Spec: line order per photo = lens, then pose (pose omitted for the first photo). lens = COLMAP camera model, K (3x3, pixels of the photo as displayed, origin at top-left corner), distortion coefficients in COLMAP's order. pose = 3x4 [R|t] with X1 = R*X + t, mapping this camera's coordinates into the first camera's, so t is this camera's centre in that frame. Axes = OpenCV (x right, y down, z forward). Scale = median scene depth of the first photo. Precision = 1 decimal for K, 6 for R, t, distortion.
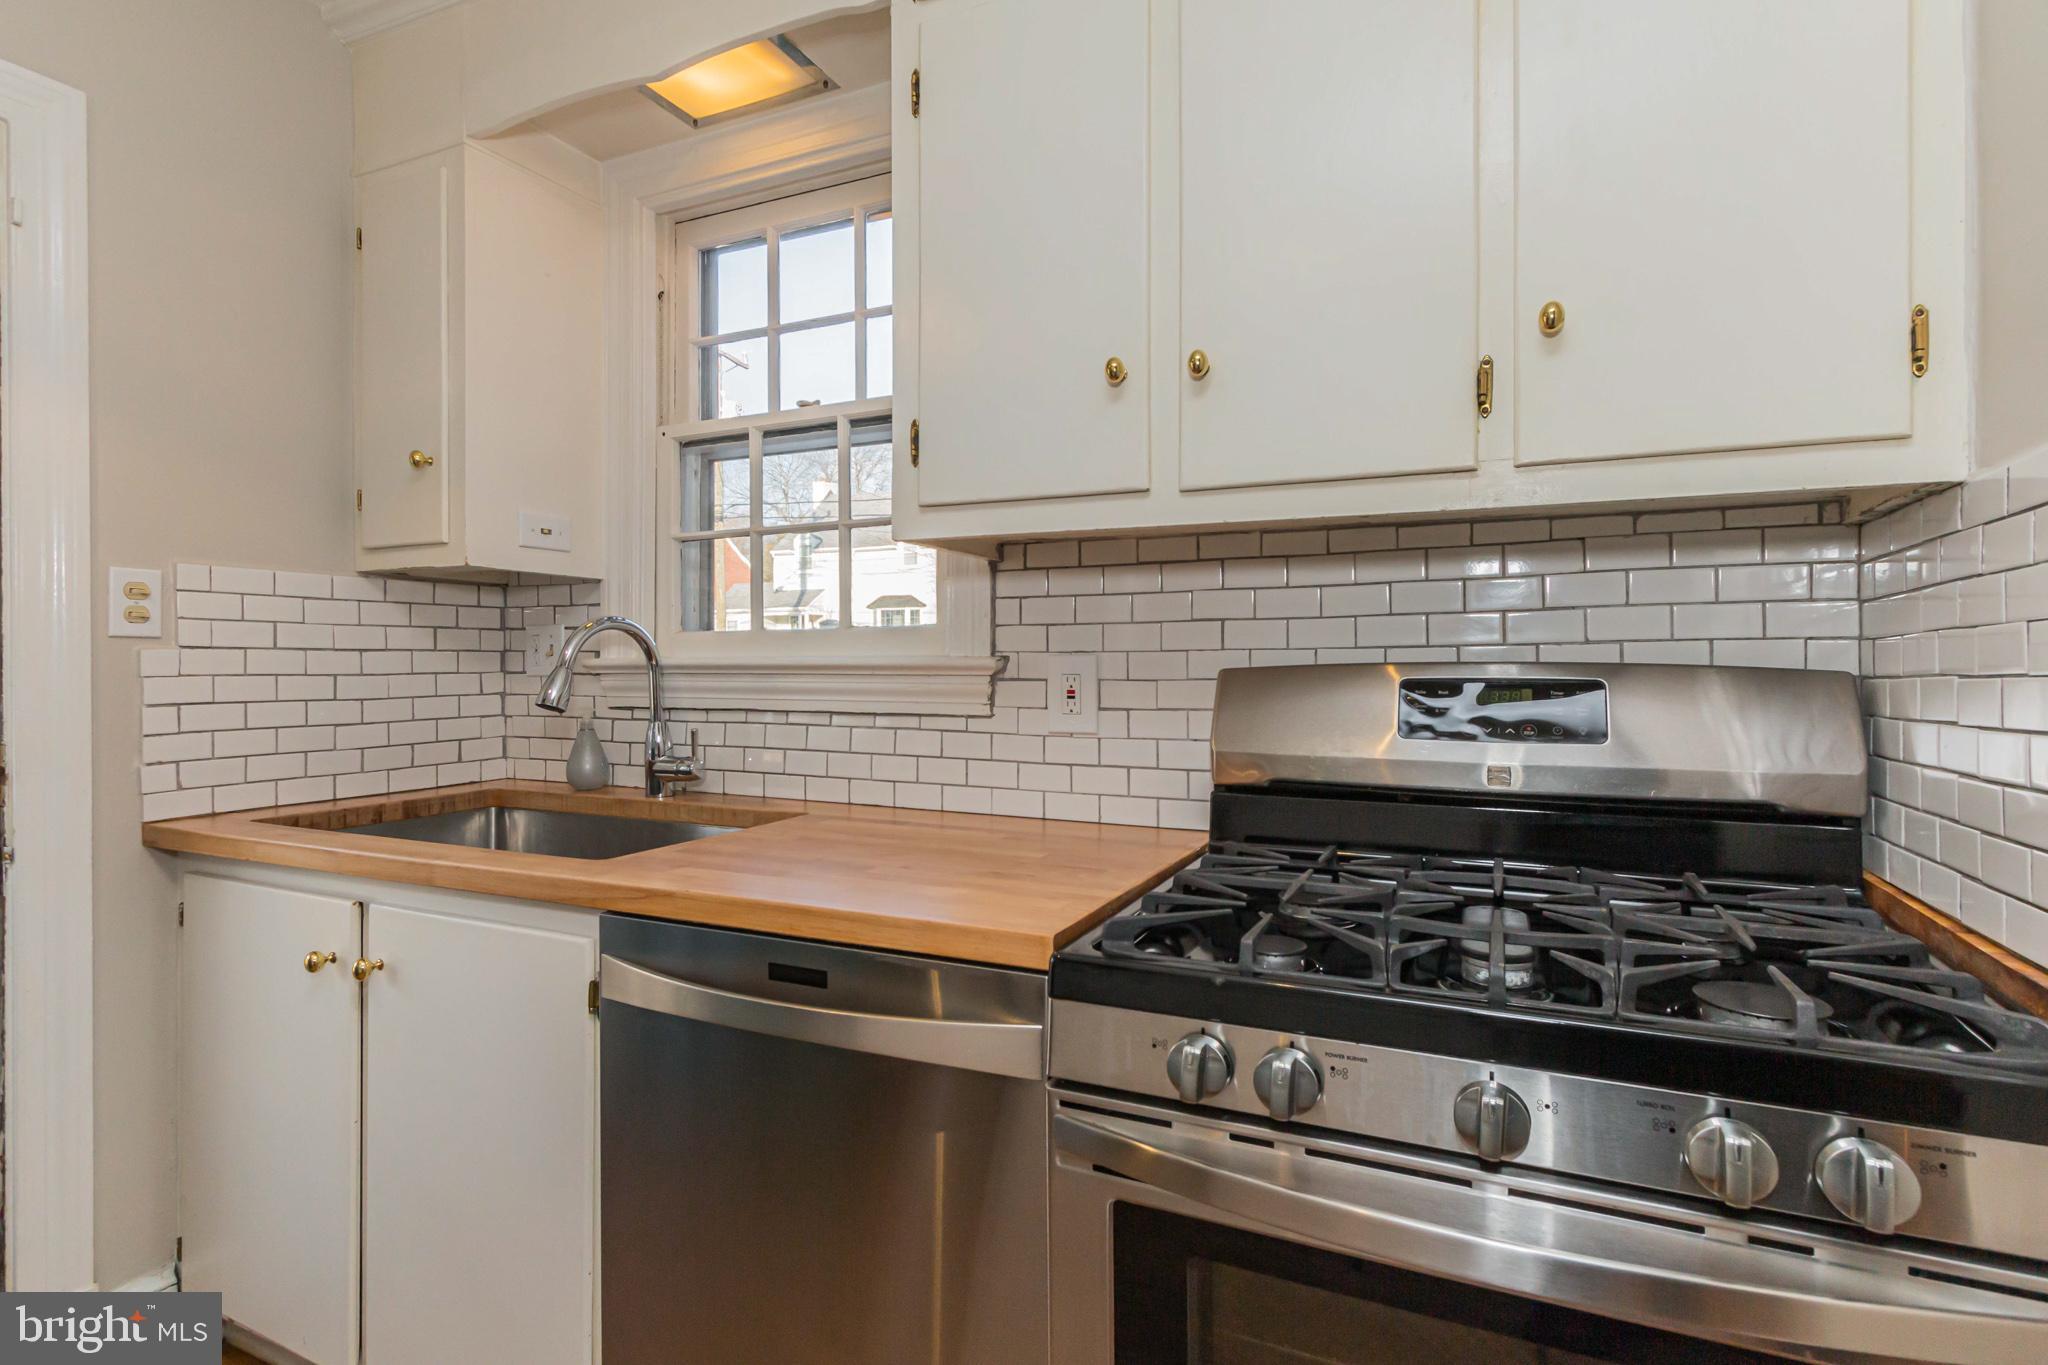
lens RADIAL K [[970.7, 0, 1028.6], [0, 970.7, 670.3], [0, 0, 1]] dist [0.009339, 0.000031]
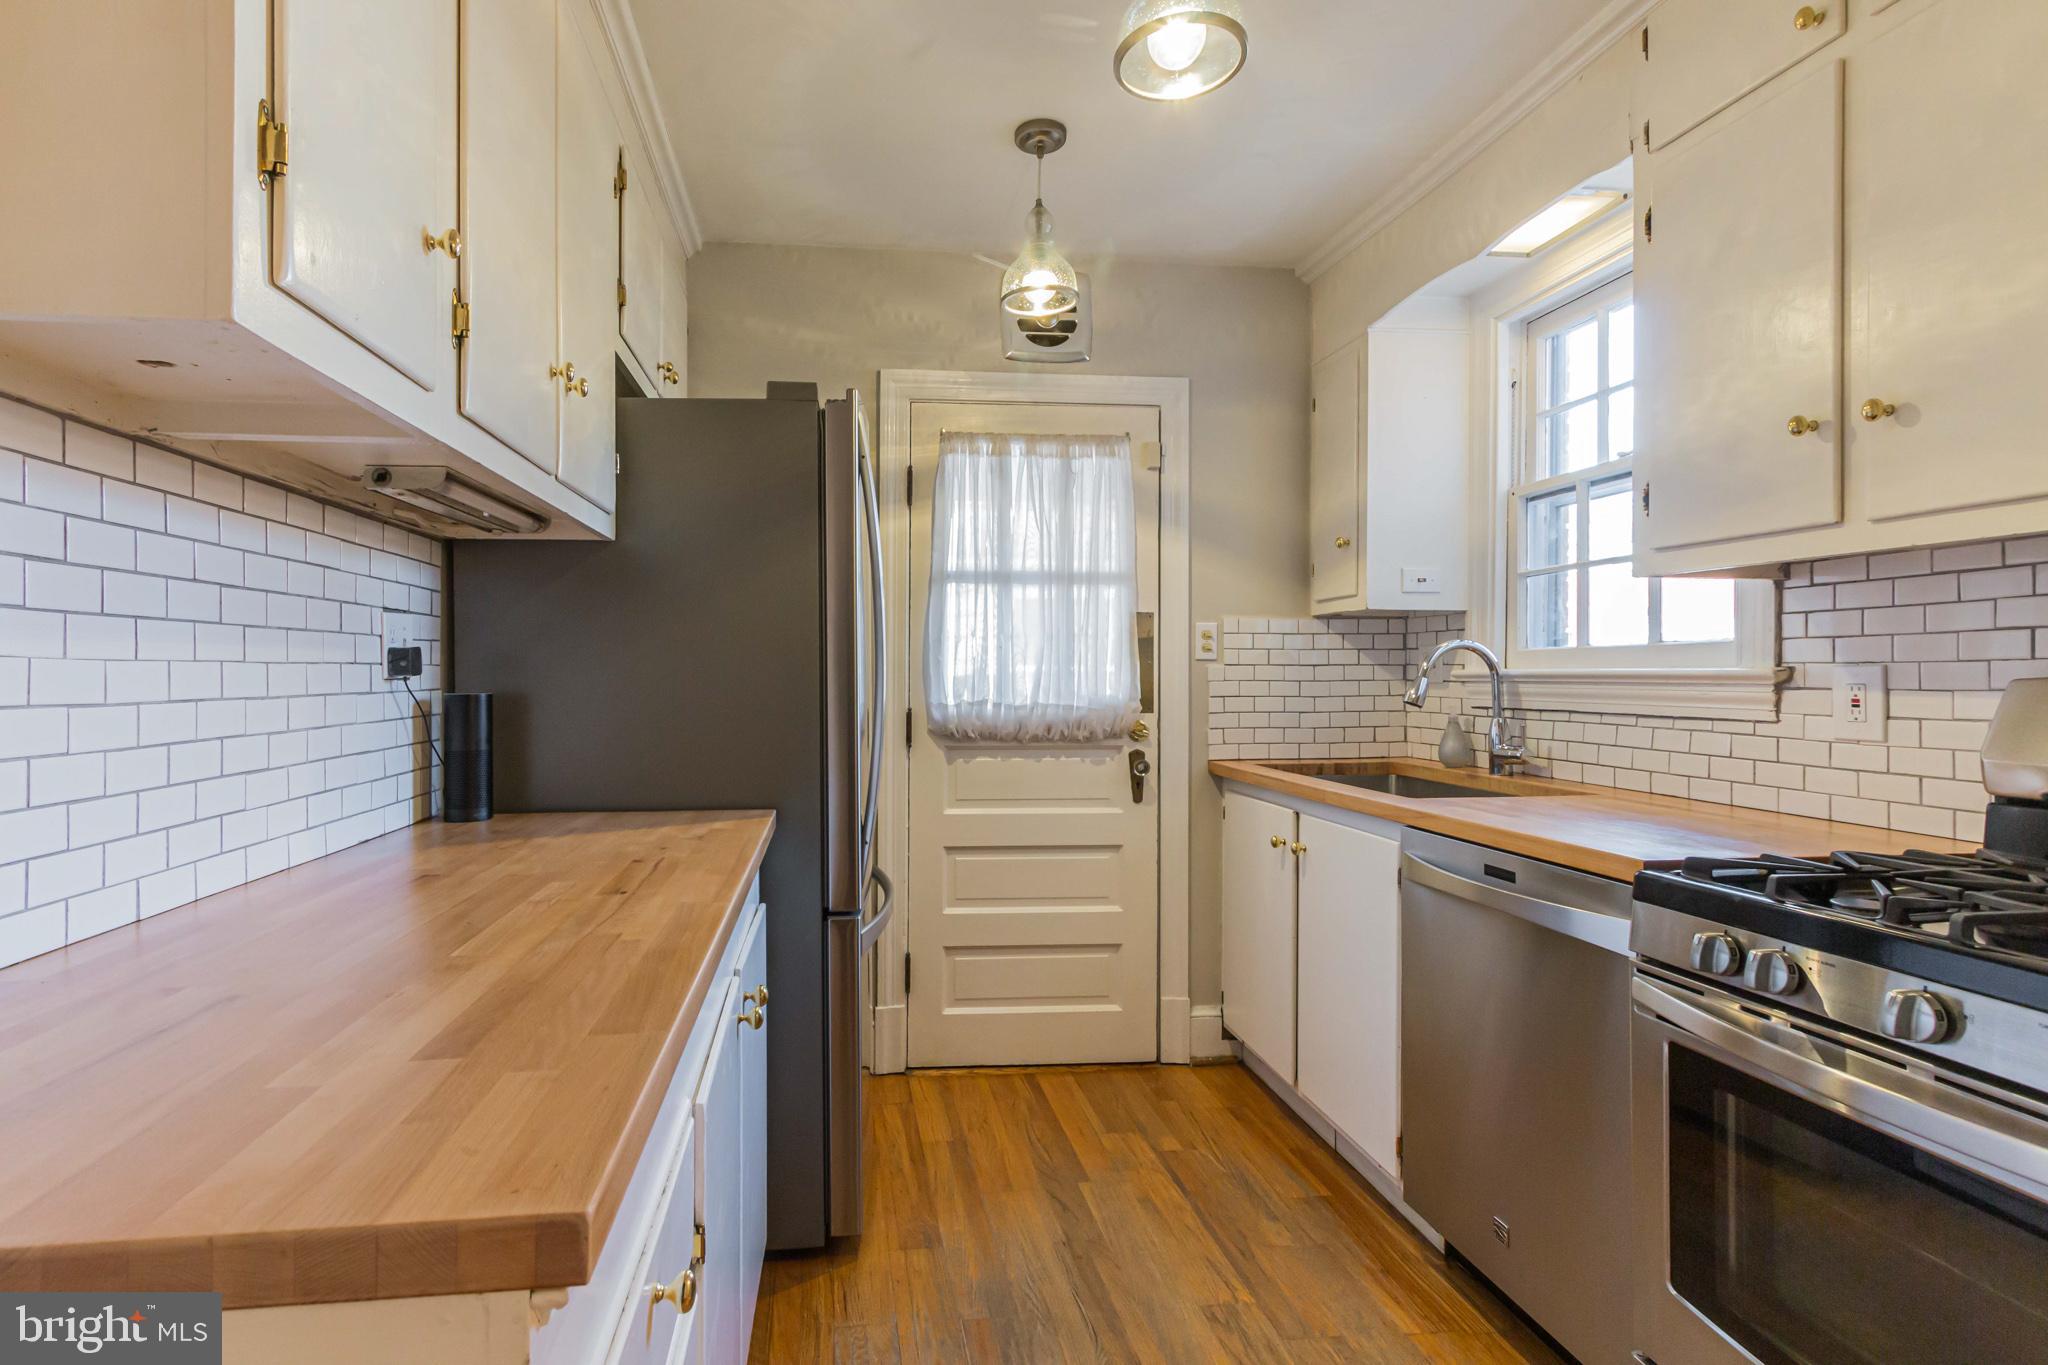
lens RADIAL K [[970.7, 0, 1028.6], [0, 970.7, 670.3], [0, 0, 1]] dist [0.009339, 0.000031]
pose [[0.582216, -0.003586, -0.813026, 0.341360], [-0.003971, 0.999966, -0.007254, 0.000443], [0.813025, 0.007451, 0.582182, -0.304591]]
